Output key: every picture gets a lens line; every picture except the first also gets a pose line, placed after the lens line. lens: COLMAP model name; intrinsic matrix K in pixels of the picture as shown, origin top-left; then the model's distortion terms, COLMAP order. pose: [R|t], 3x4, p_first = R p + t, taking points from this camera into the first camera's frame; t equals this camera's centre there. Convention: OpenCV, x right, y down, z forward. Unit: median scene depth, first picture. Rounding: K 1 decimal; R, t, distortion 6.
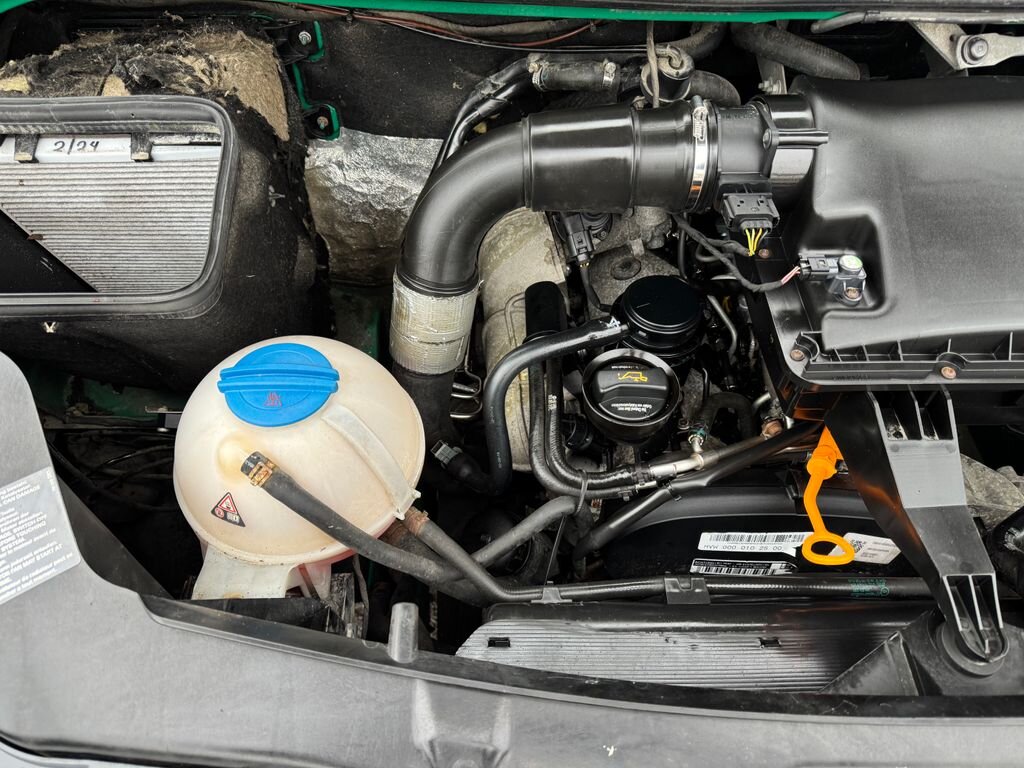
lens RADIAL K [[721.2, 0, 512.0], [0, 721.2, 384.0], [0, 0, 1]] dist [0.069146, -0.085028]
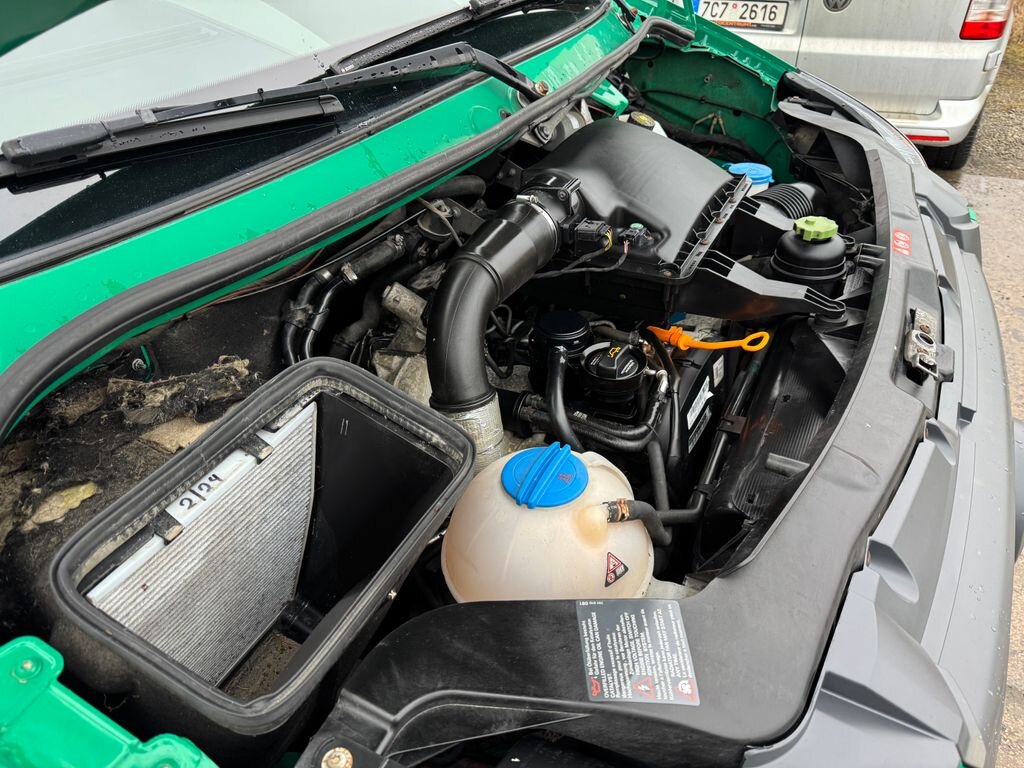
lens RADIAL K [[721.2, 0, 512.0], [0, 721.2, 384.0], [0, 0, 1]] dist [0.069146, -0.085028]
pose [[0.468825, -0.537593, 0.700854, -0.980164], [0.730553, 0.681988, 0.034430, -0.164527], [-0.496483, 0.495869, 0.712473, 0.090168]]
